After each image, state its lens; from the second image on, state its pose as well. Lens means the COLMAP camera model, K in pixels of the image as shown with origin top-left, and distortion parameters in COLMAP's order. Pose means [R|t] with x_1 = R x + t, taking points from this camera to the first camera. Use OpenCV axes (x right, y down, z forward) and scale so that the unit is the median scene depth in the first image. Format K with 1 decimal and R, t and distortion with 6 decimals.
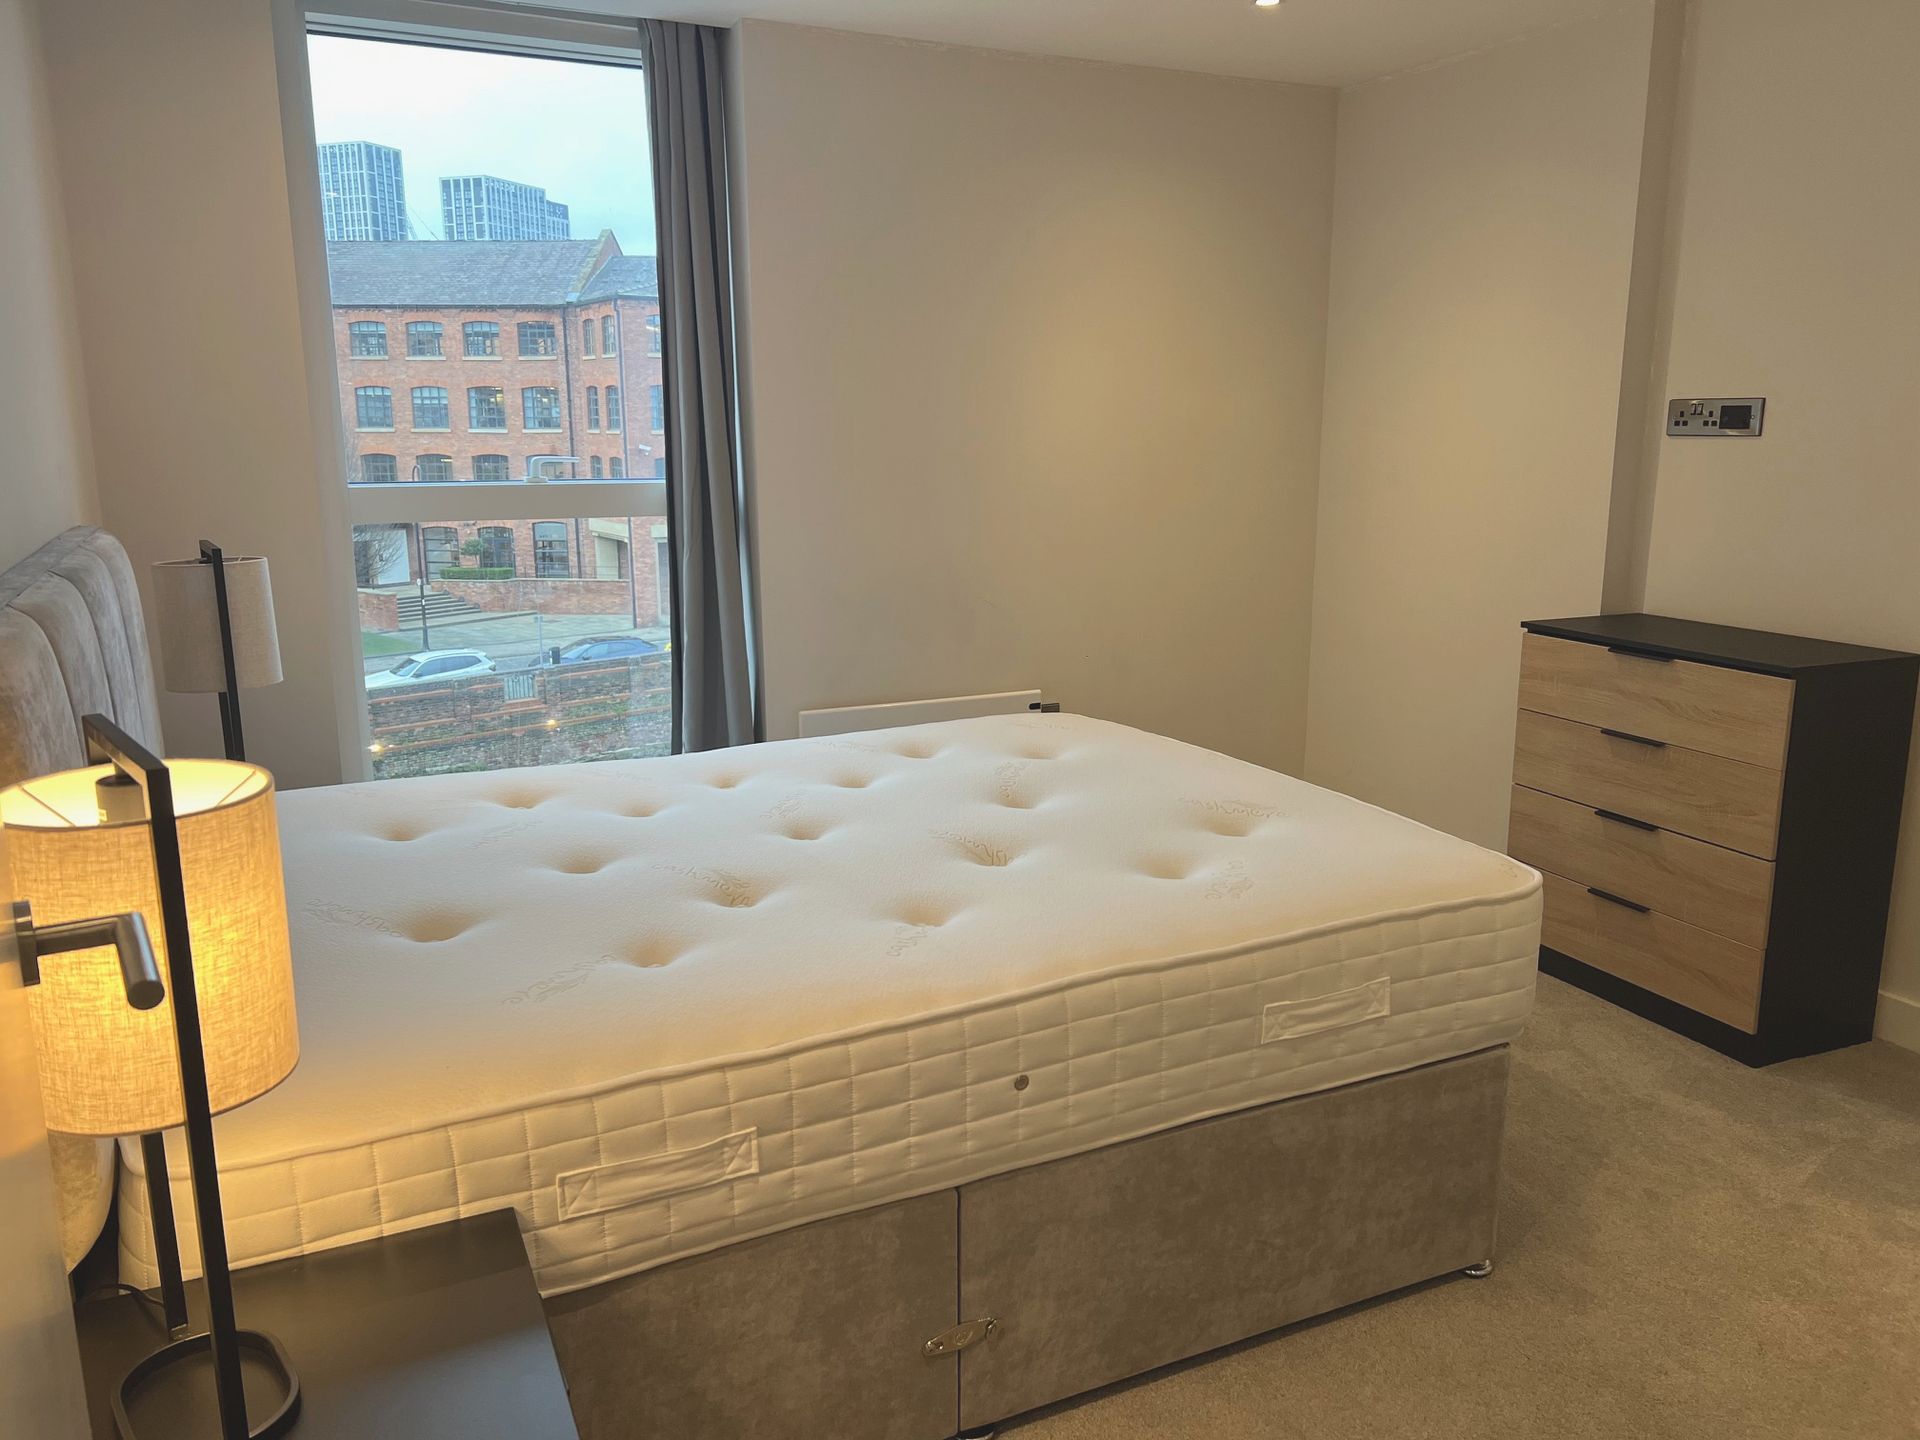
lens RADIAL K [[1430.4, 0, 960.0], [0, 1430.4, 720.0], [0, 0, 1]] dist [0.058005, -0.061391]
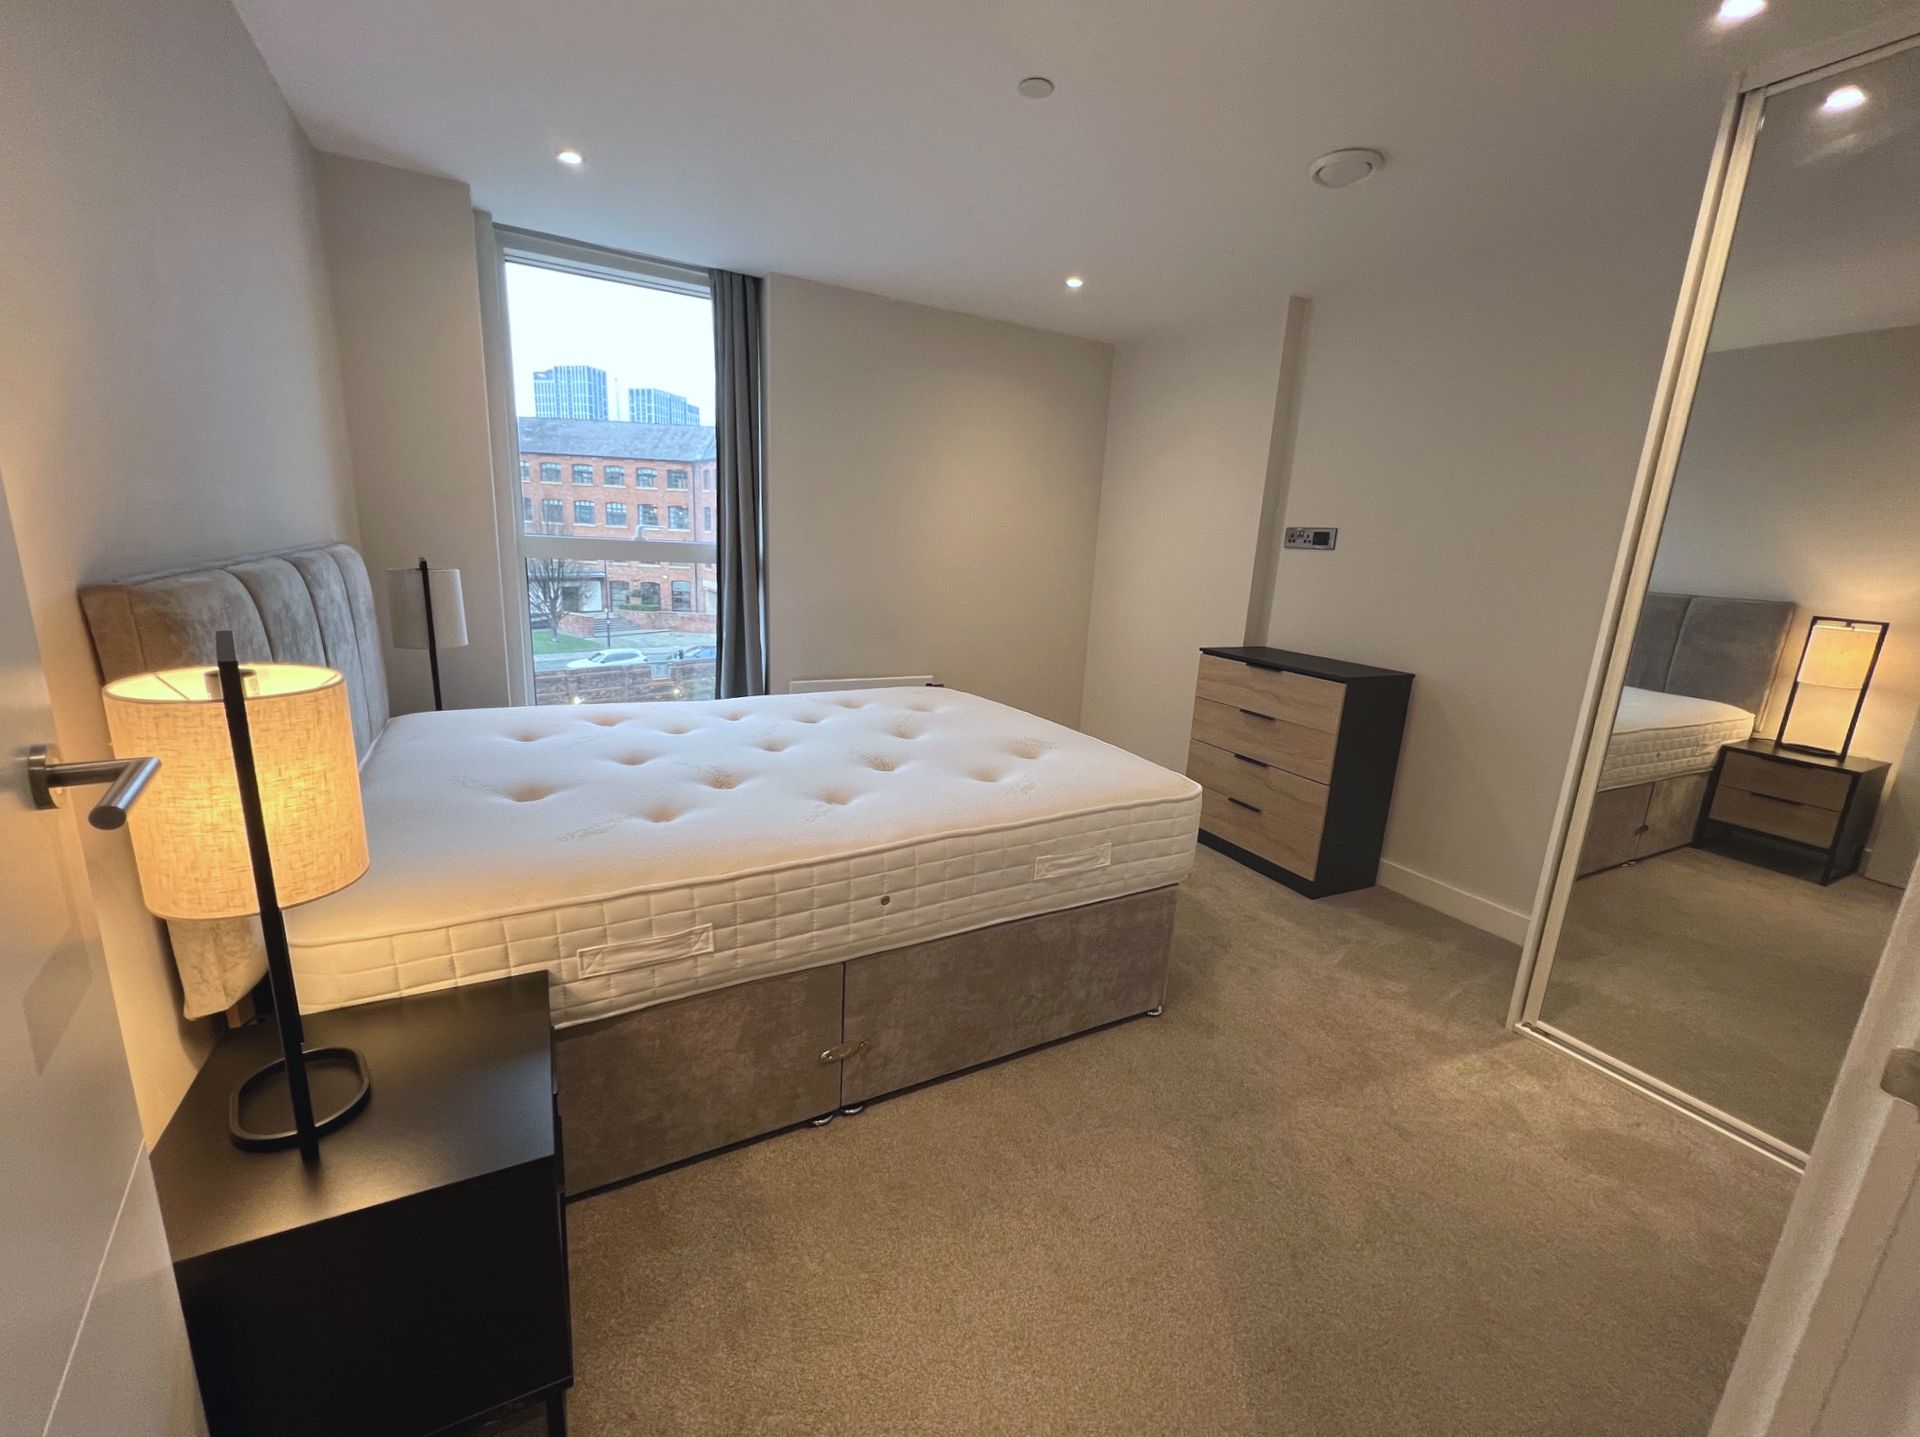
lens RADIAL K [[775.1, 0, 948.7], [0, 775.1, 721.6], [0, 0, 1]] dist [-0.000812, -0.000277]
pose [[0.997436, 0.041204, 0.058512, 0.031598], [-0.042713, 0.998780, 0.024772, 0.014099], [-0.057420, -0.027207, 0.997979, 0.069557]]
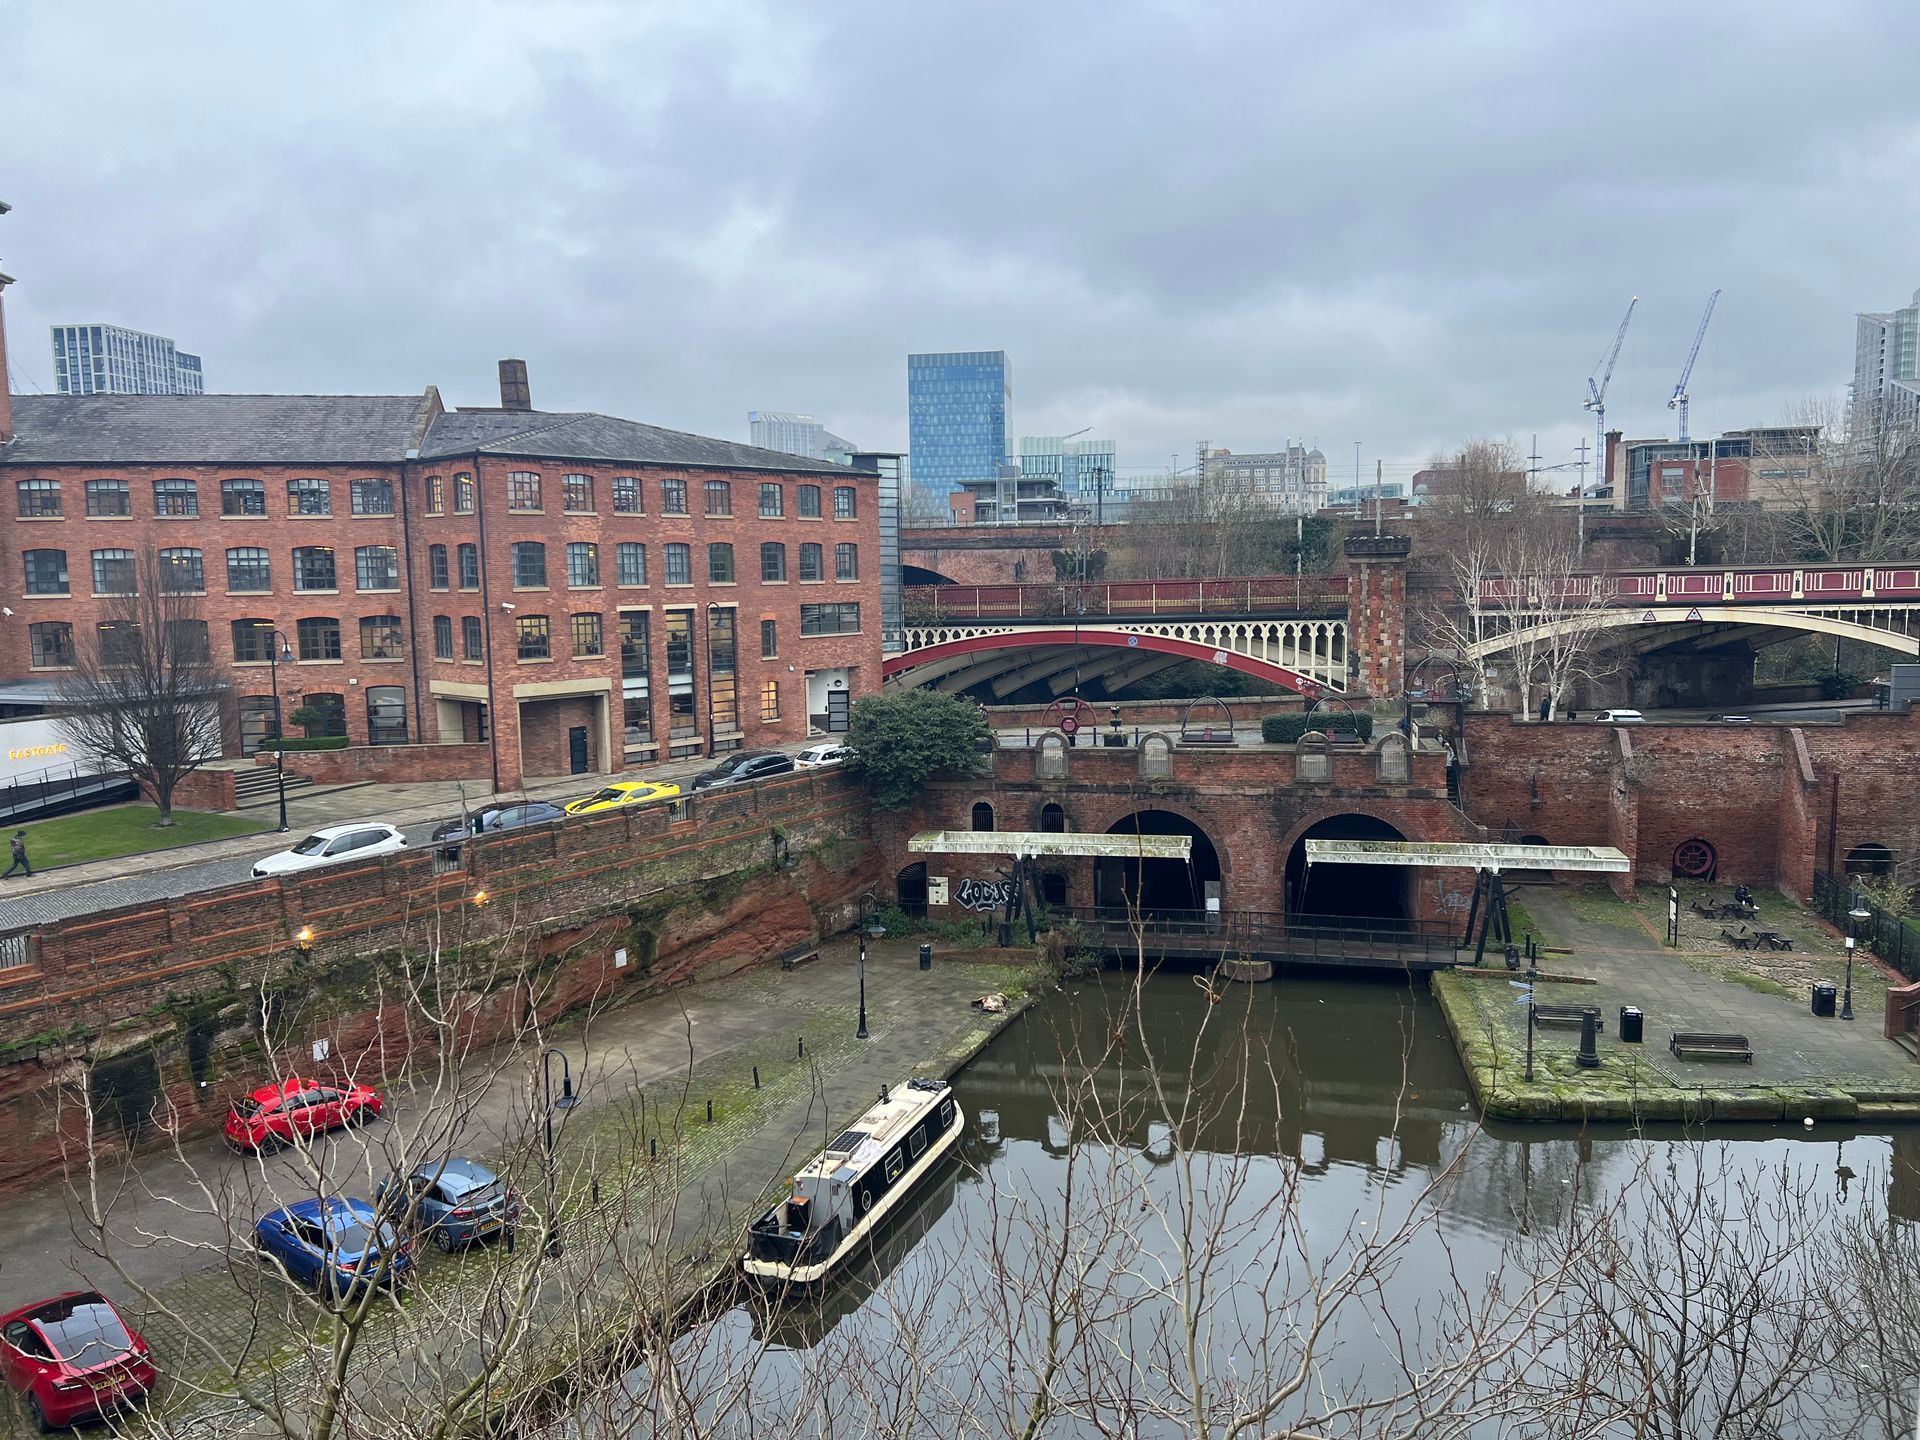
lens RADIAL K [[1430.4, 0, 960.0], [0, 1430.4, 720.0], [0, 0, 1]] dist [0.058005, -0.061391]
pose [[0.973453, -0.039805, 0.225401, -3.637125], [0.062646, 0.993494, -0.095107, -0.055560], [-0.220149, 0.106703, 0.969613, 0.080724]]
